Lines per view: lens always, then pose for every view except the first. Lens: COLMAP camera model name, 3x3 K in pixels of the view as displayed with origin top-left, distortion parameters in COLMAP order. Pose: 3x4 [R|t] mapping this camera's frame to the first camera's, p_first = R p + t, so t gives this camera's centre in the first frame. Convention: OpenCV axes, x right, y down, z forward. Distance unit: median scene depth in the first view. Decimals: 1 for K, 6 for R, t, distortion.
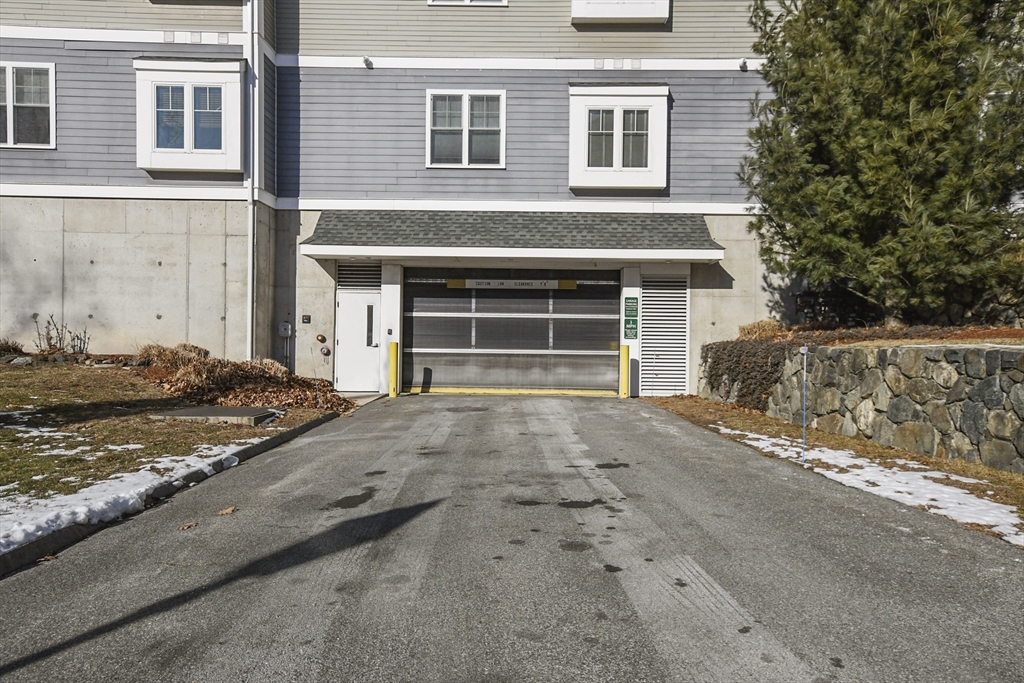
lens RADIAL K [[663.7, 0, 512.0], [0, 663.7, 341.5], [0, 0, 1]] dist [0.056688, 0.003129]
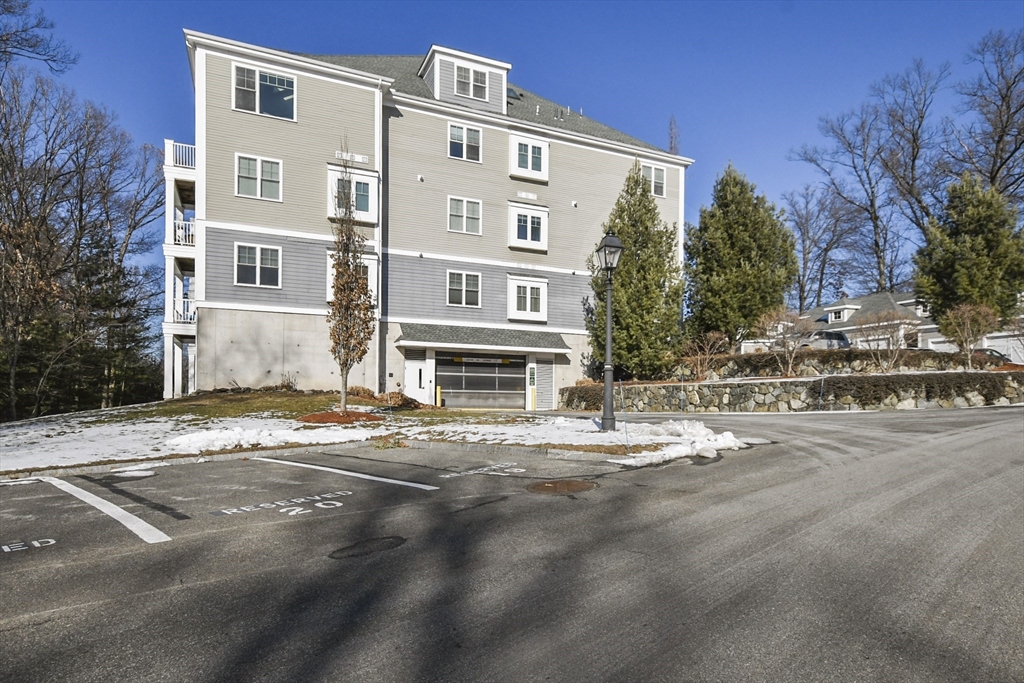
lens RADIAL K [[562.4, 0, 511.6], [0, 562.4, 400.3], [0, 0, 1]] dist [0.000336, -0.000038]
pose [[0.909317, -0.003318, 0.416092, -0.698428], [0.000723, 0.999979, 0.006393, 0.034115], [-0.416105, -0.005513, 0.909300, -0.741921]]
